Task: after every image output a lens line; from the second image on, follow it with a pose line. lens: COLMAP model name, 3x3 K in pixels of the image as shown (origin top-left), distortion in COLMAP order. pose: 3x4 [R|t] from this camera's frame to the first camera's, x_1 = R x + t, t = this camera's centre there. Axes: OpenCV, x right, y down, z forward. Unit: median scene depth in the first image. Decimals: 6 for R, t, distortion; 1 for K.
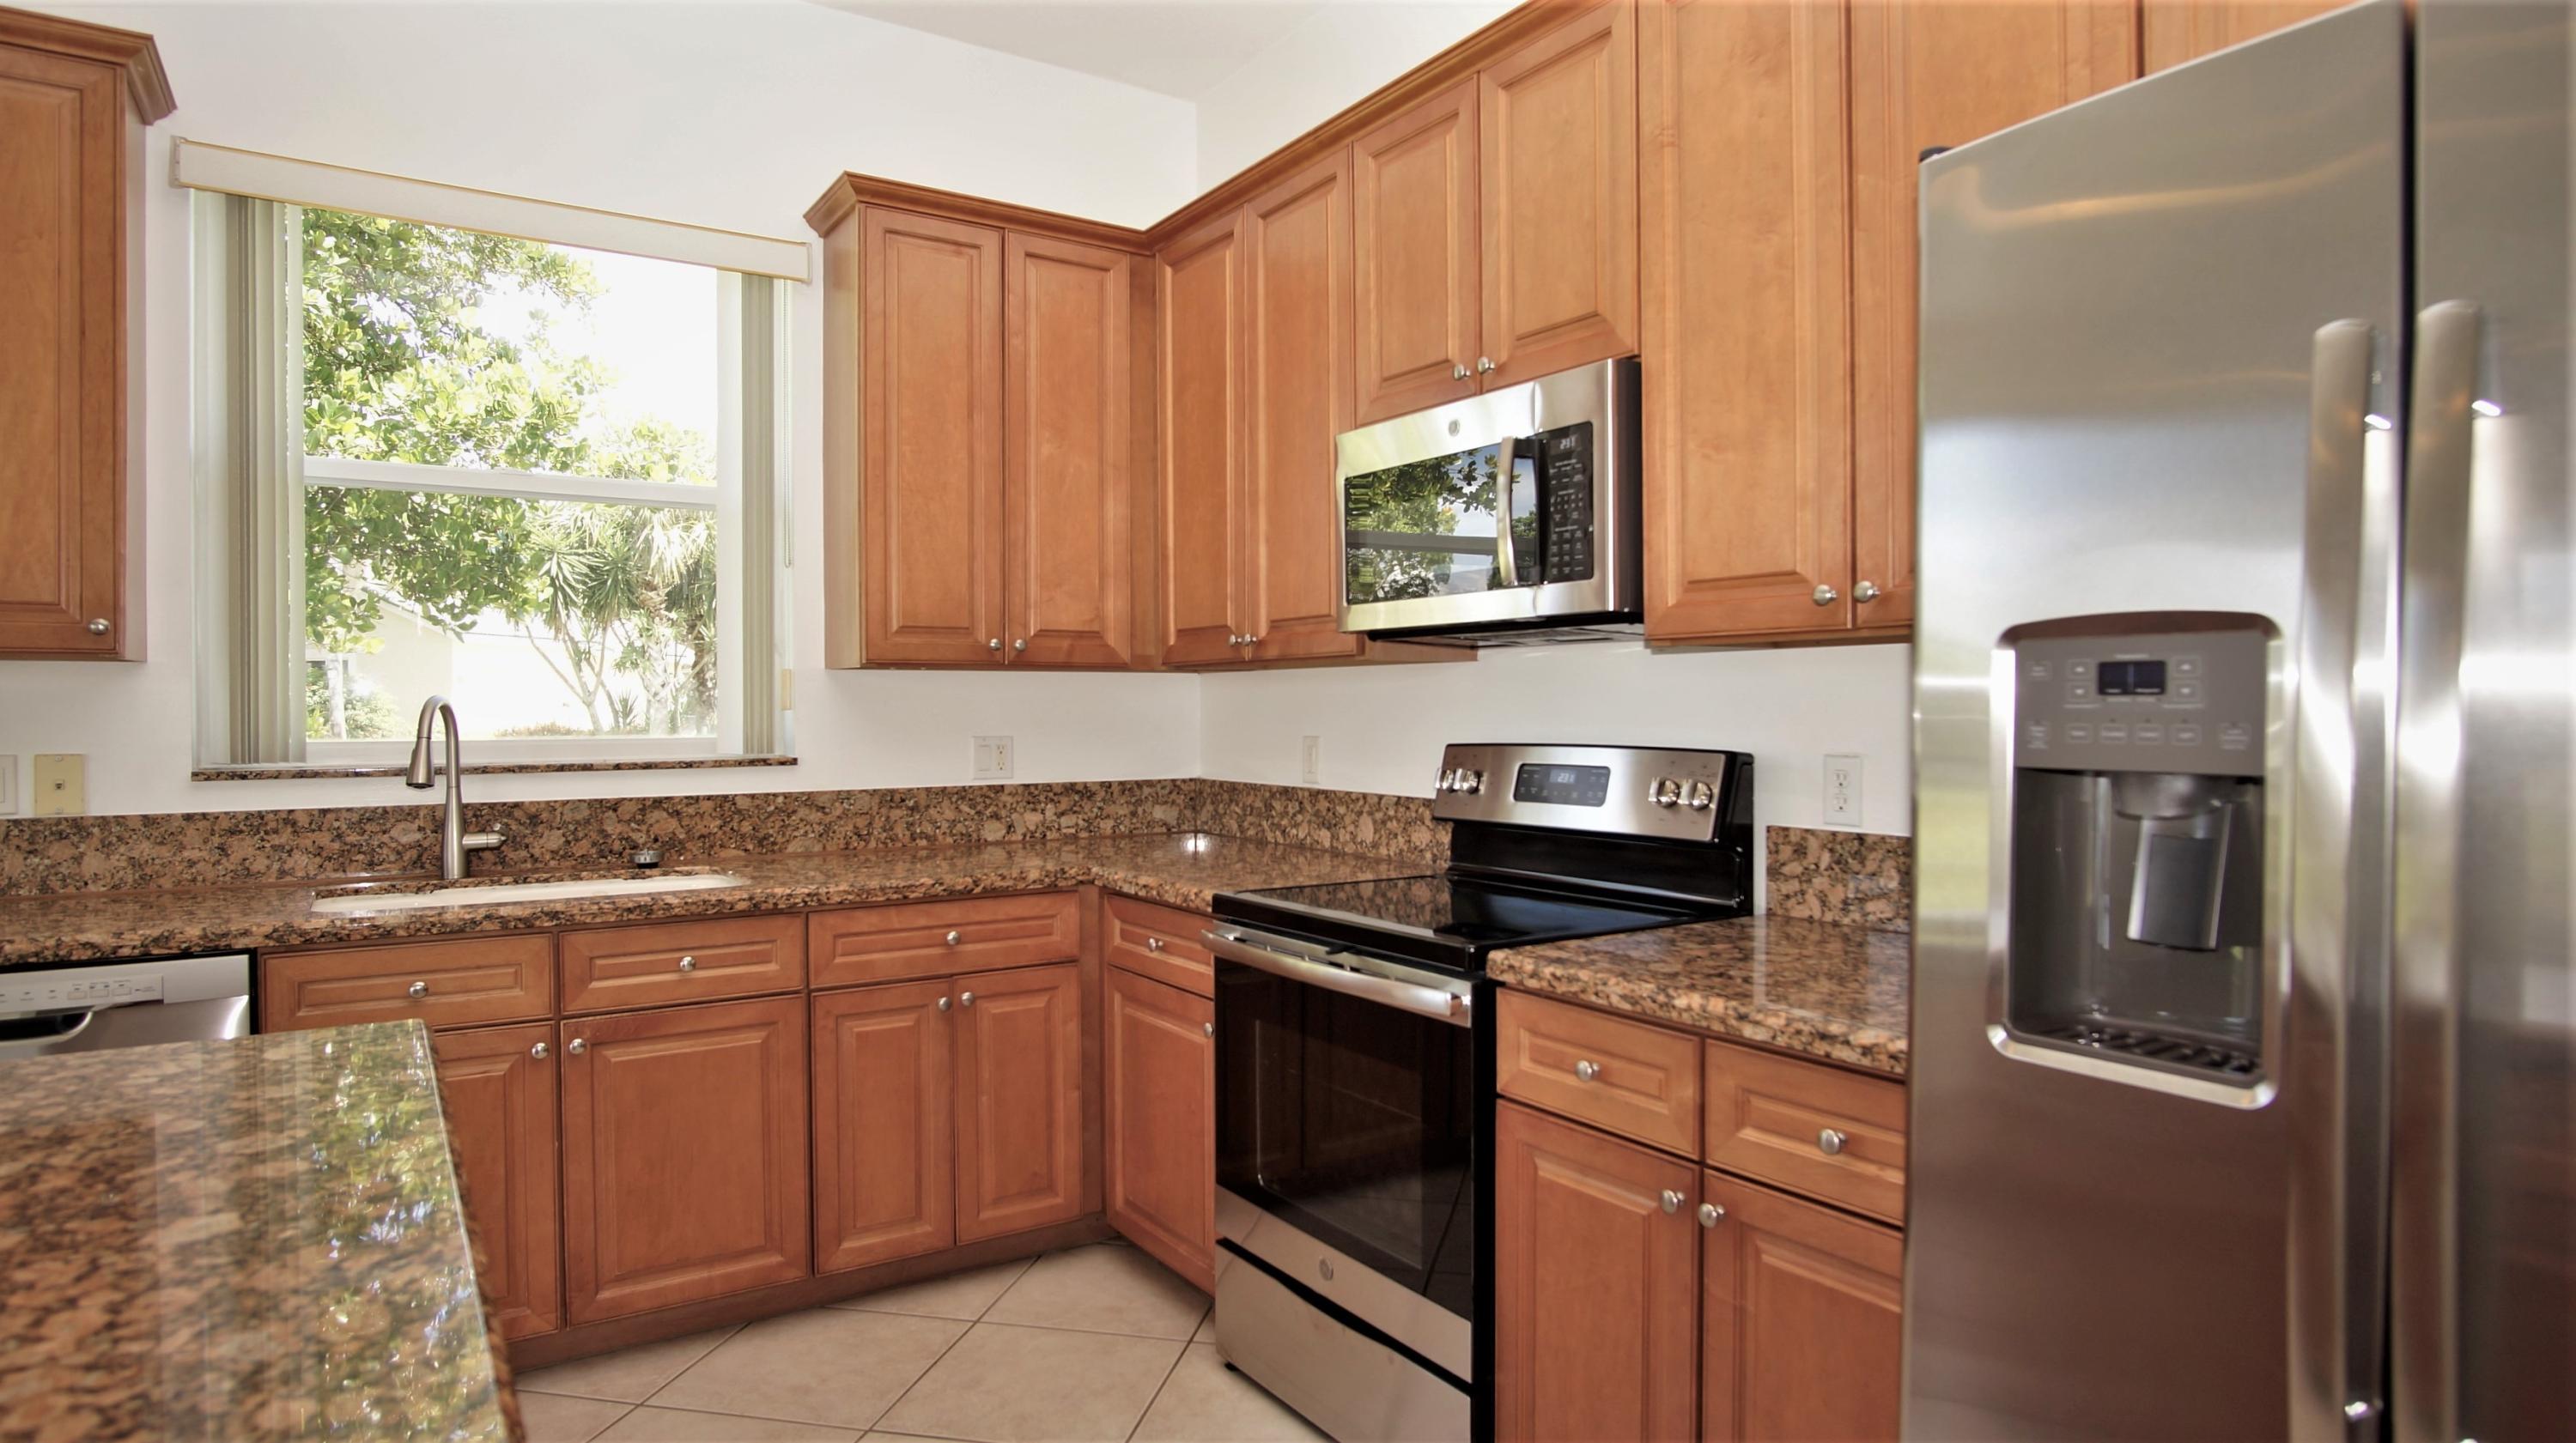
lens RADIAL K [[1422.6, 0, 1288.0], [0, 1422.6, 721.5], [0, 0, 1]] dist [-0.030116, 0.001359]
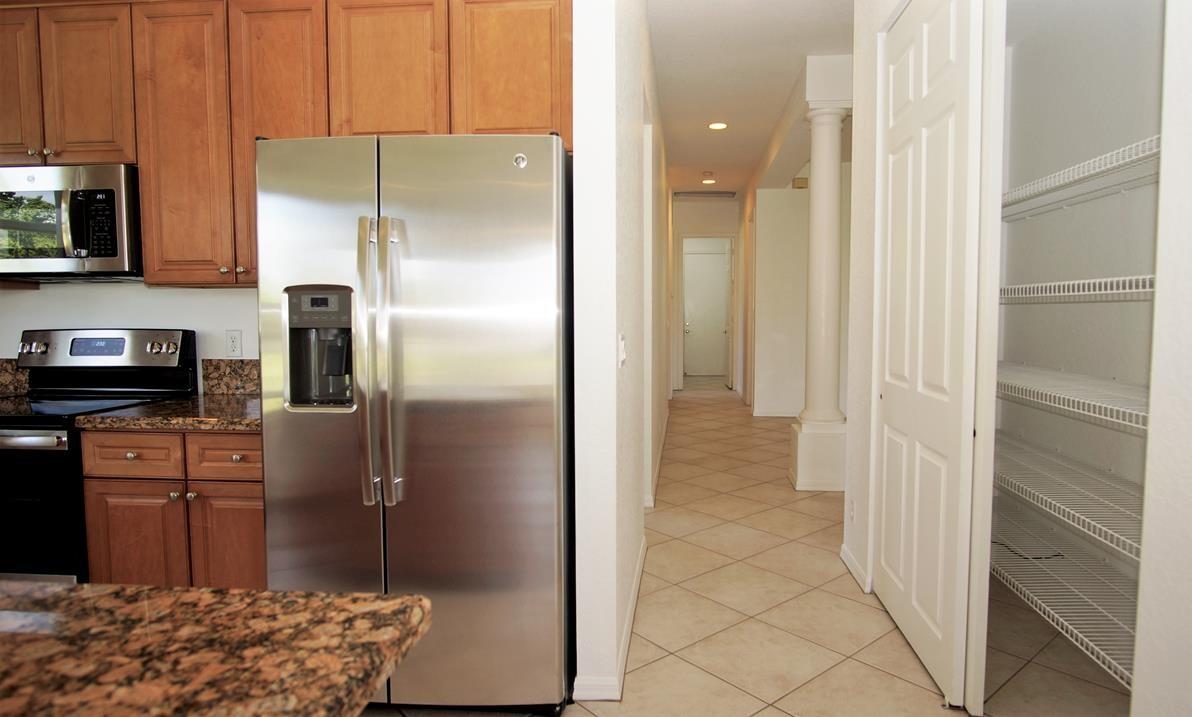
lens RADIAL K [[684.4, 0, 637.9], [0, 684.4, 357.9], [0, 0, 1]] dist [-0.023393, 0.002500]
pose [[0.608820, -0.050109, 0.791725, -0.116844], [0.007939, 0.998338, 0.057081, 0.007015], [-0.793269, -0.028467, 0.608206, -0.280256]]
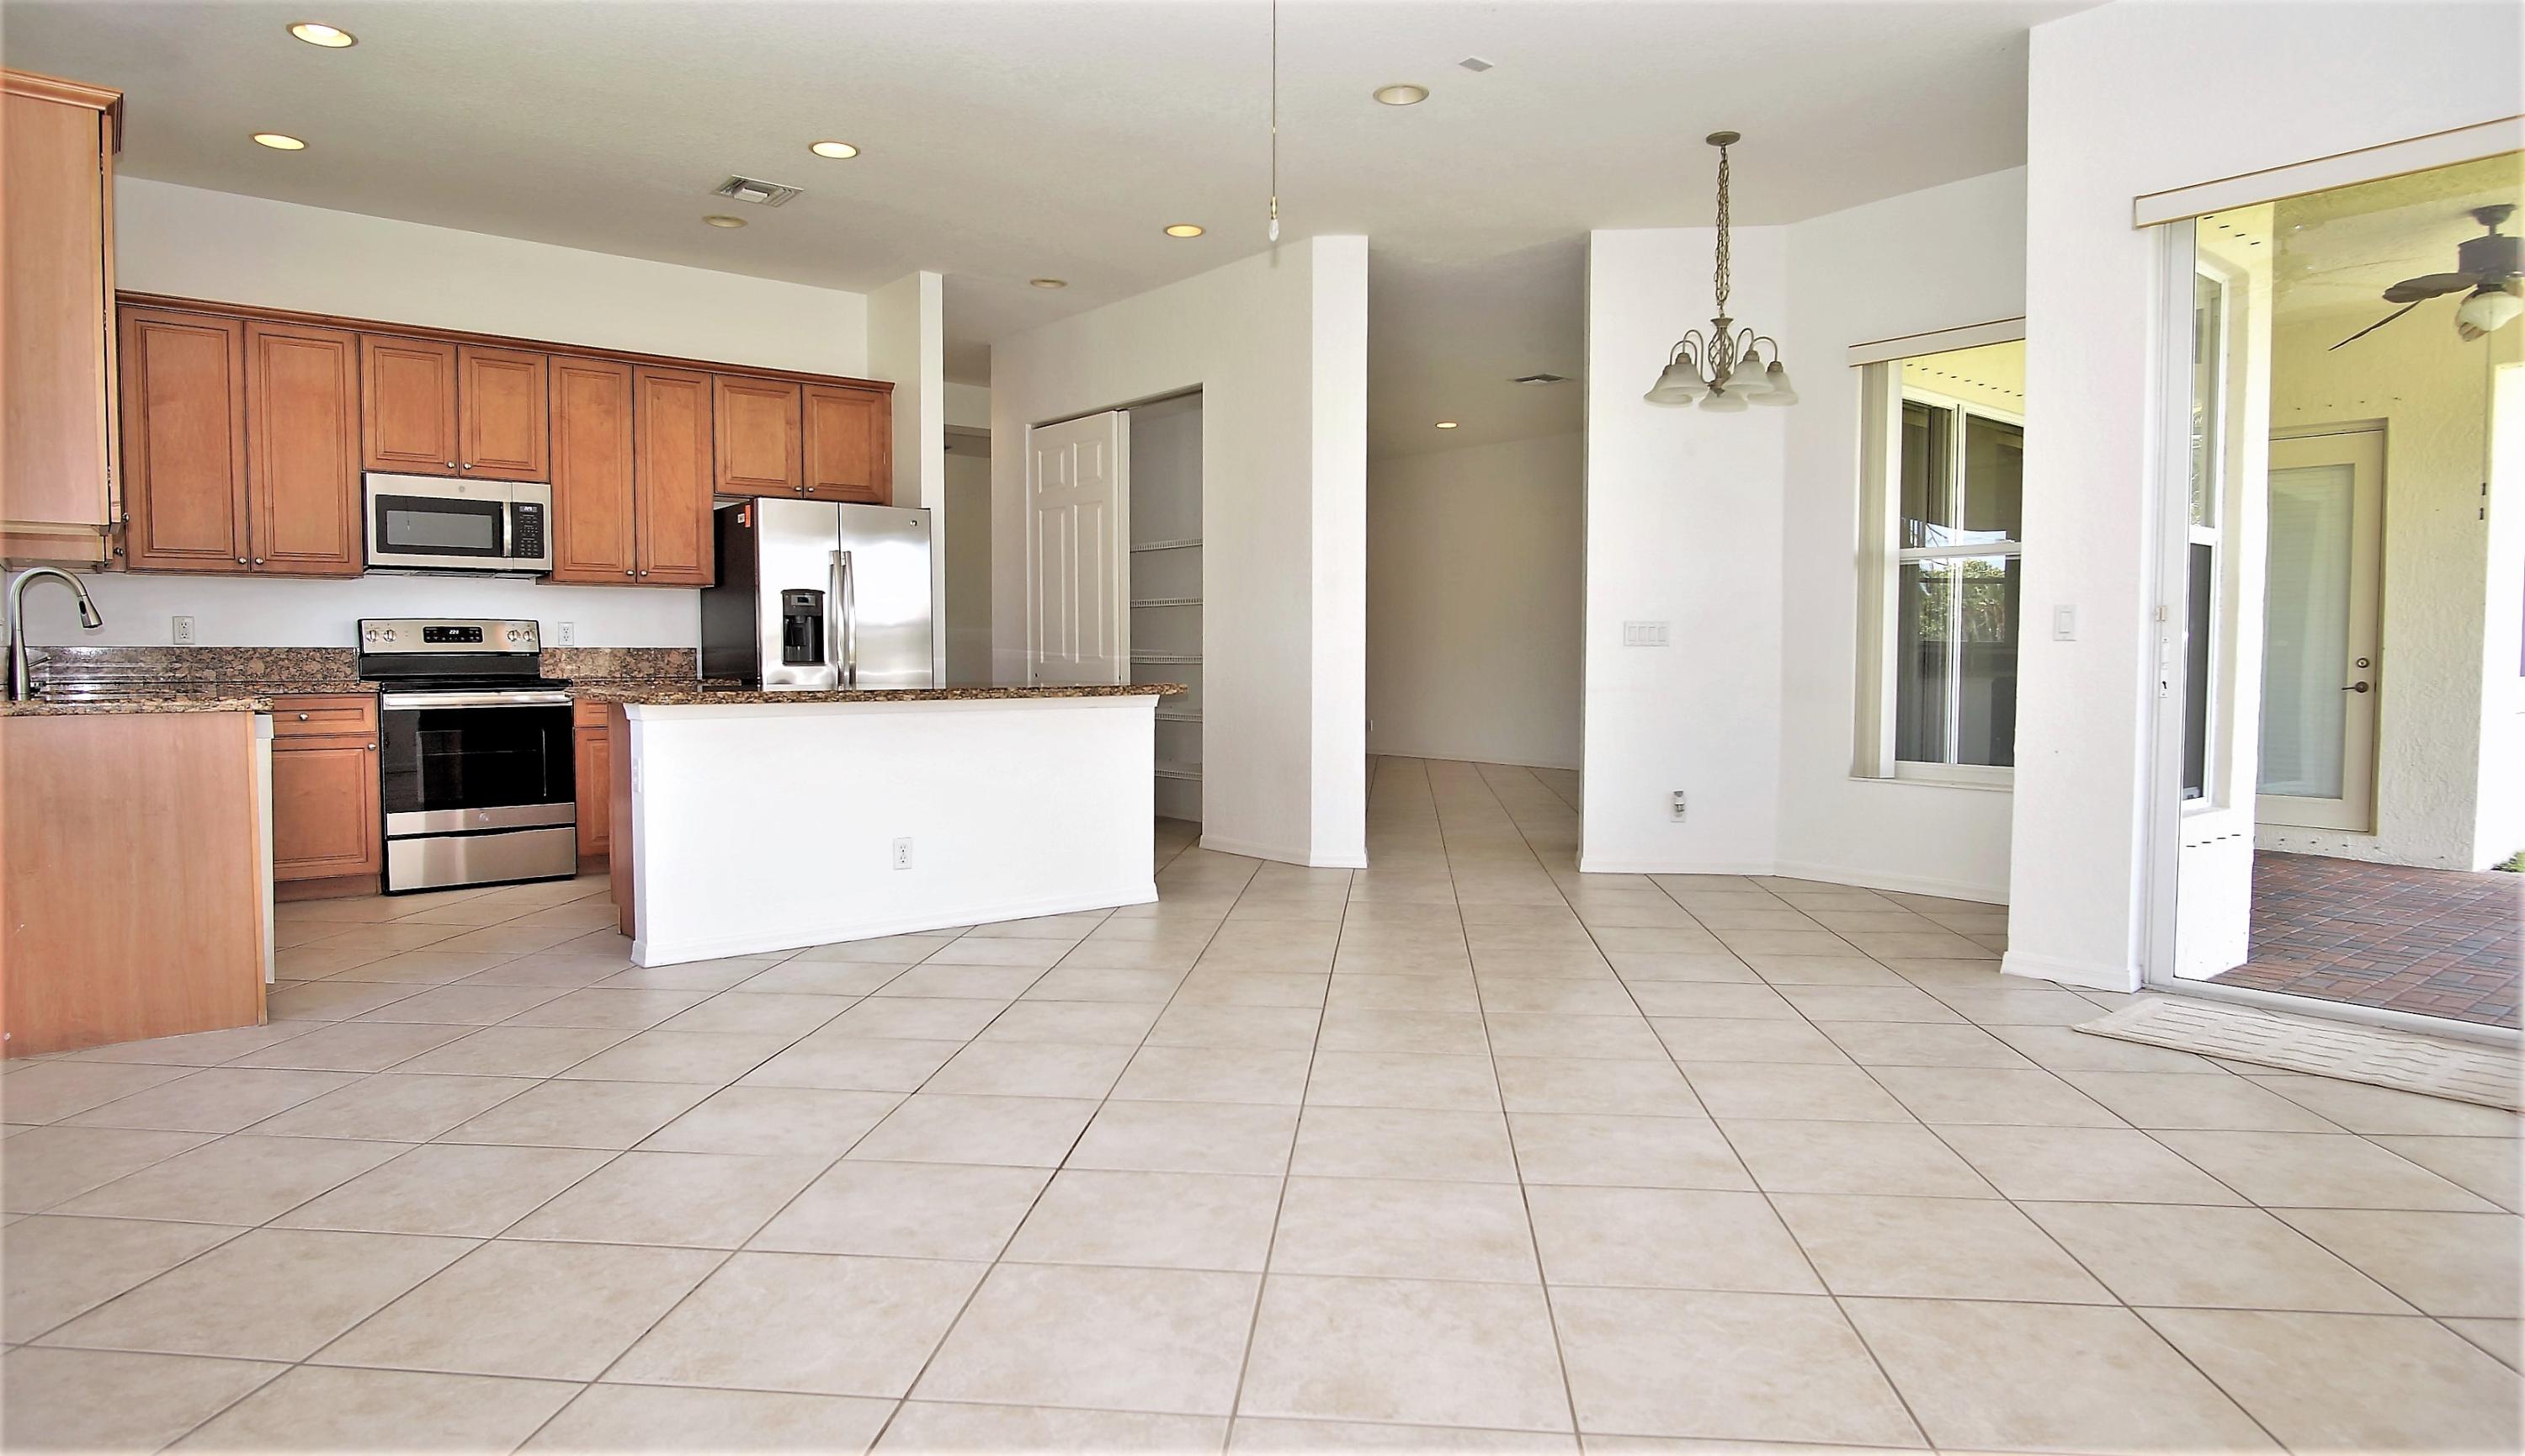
lens RADIAL K [[1510.6, 0, 1262.5], [0, 1510.6, 728.0], [0, 0, 1]] dist [-0.001028, -0.000234]
pose [[-0.111064, -0.046090, 0.992744, -2.295592], [0.012069, 0.998788, 0.047721, 0.087576], [-0.993740, 0.017282, -0.110373, -0.083778]]
